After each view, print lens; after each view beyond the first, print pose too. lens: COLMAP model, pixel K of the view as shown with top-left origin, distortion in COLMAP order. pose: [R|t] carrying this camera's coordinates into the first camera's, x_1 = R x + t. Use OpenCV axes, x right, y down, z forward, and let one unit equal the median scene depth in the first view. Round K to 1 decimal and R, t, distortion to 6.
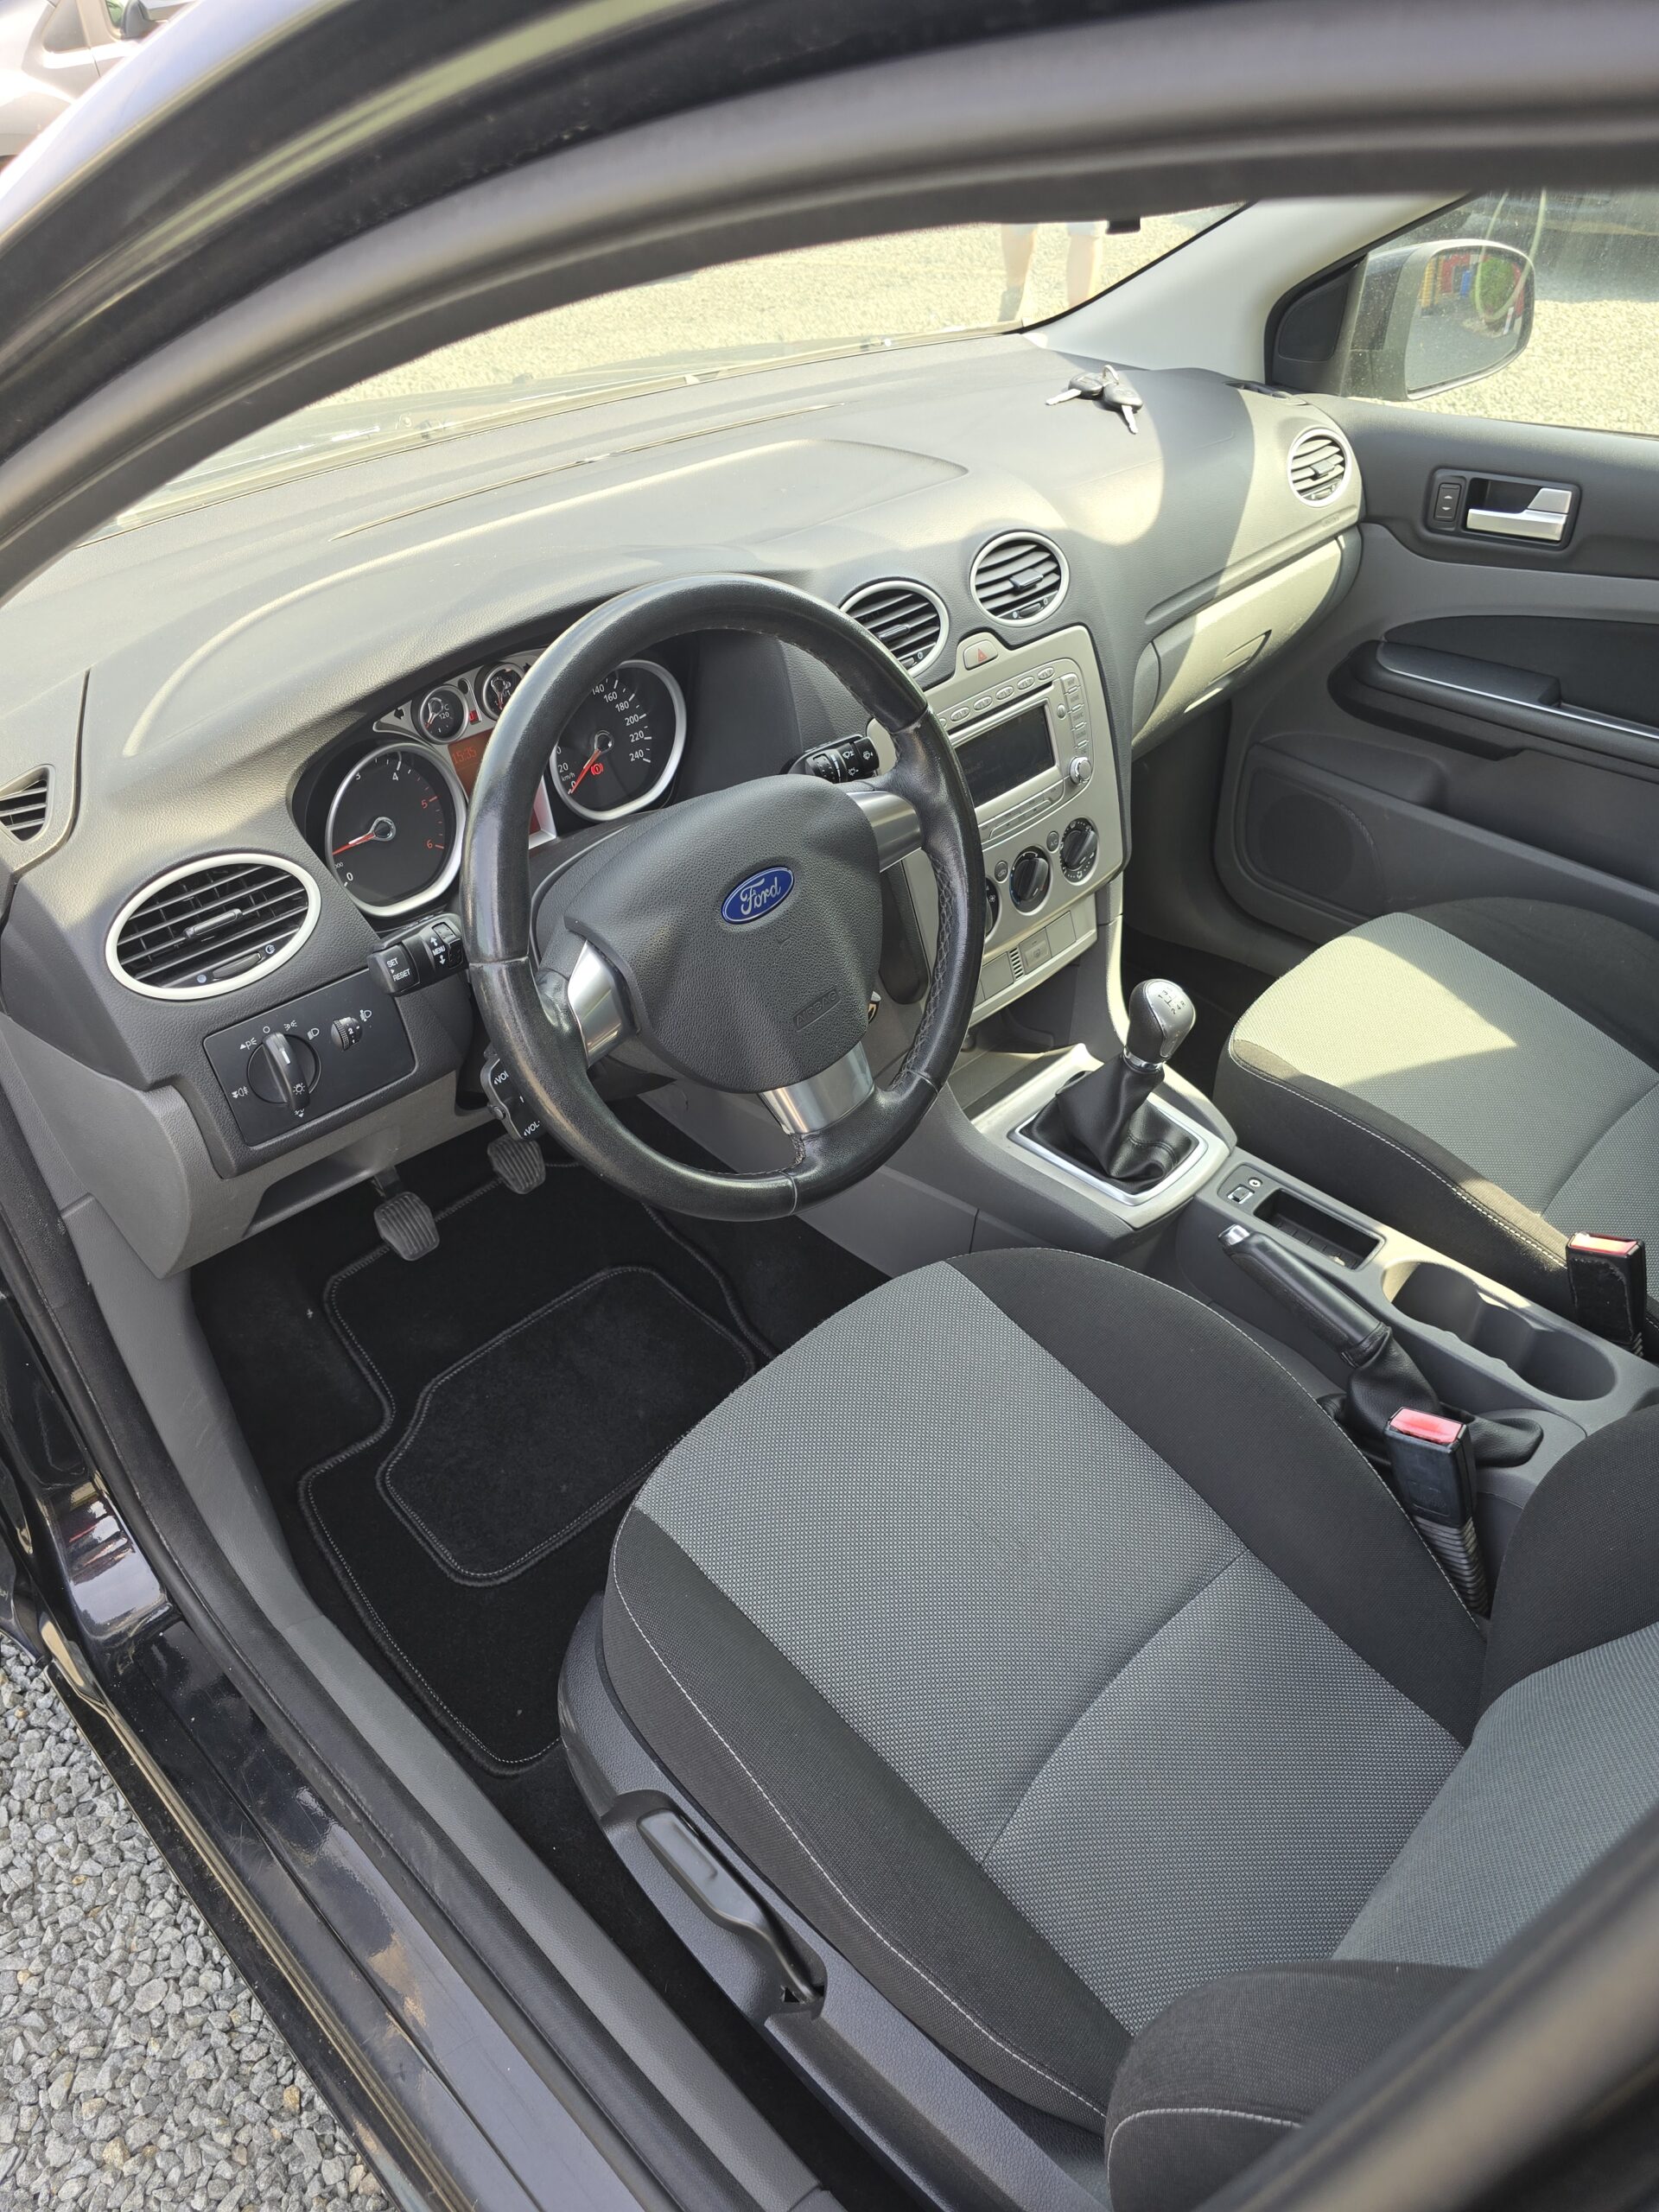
lens RADIAL K [[1508.5, 0, 826.0], [0, 1508.5, 1120.8], [0, 0, 1]] dist [0.023821, -0.015110]
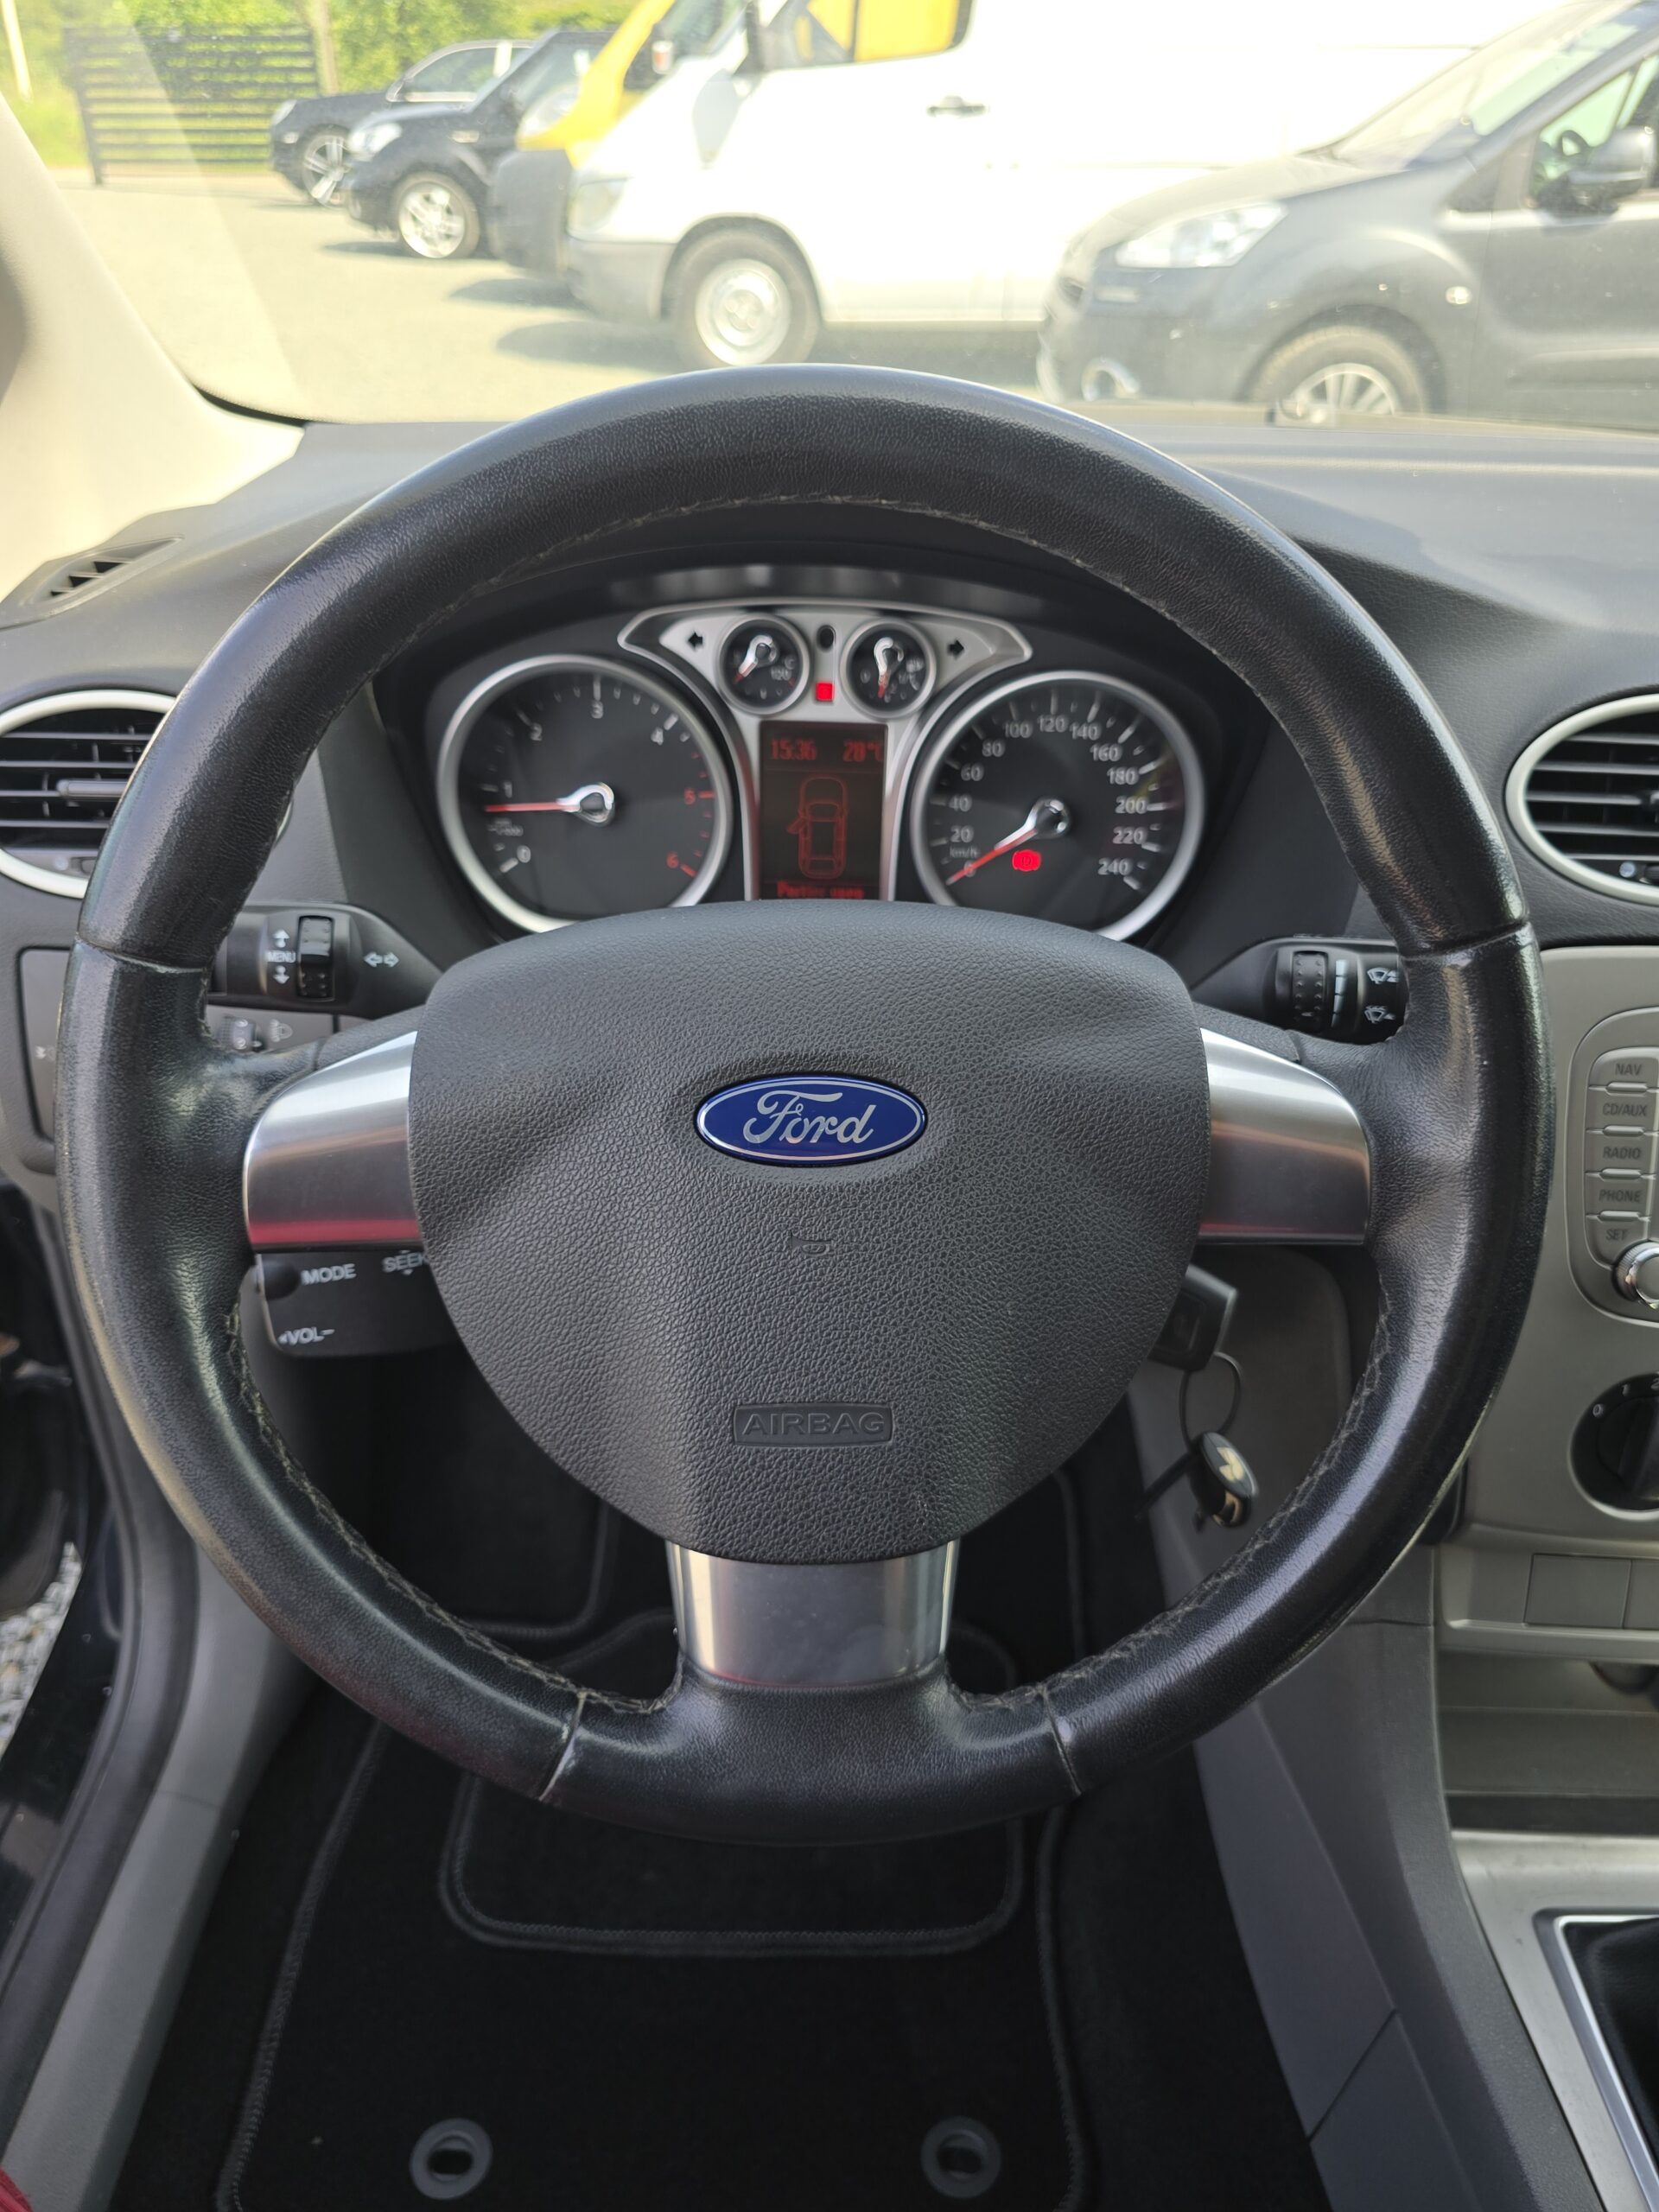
lens RADIAL K [[1508.5, 0, 837.2], [0, 1508.5, 1107.1], [0, 0, 1]] dist [0.023821, -0.015110]
pose [[0.691167, 0.402762, -0.600059, 0.170132], [-0.476156, 0.878398, 0.041133, -0.136306], [0.543657, 0.257292, 0.798898, 0.514619]]
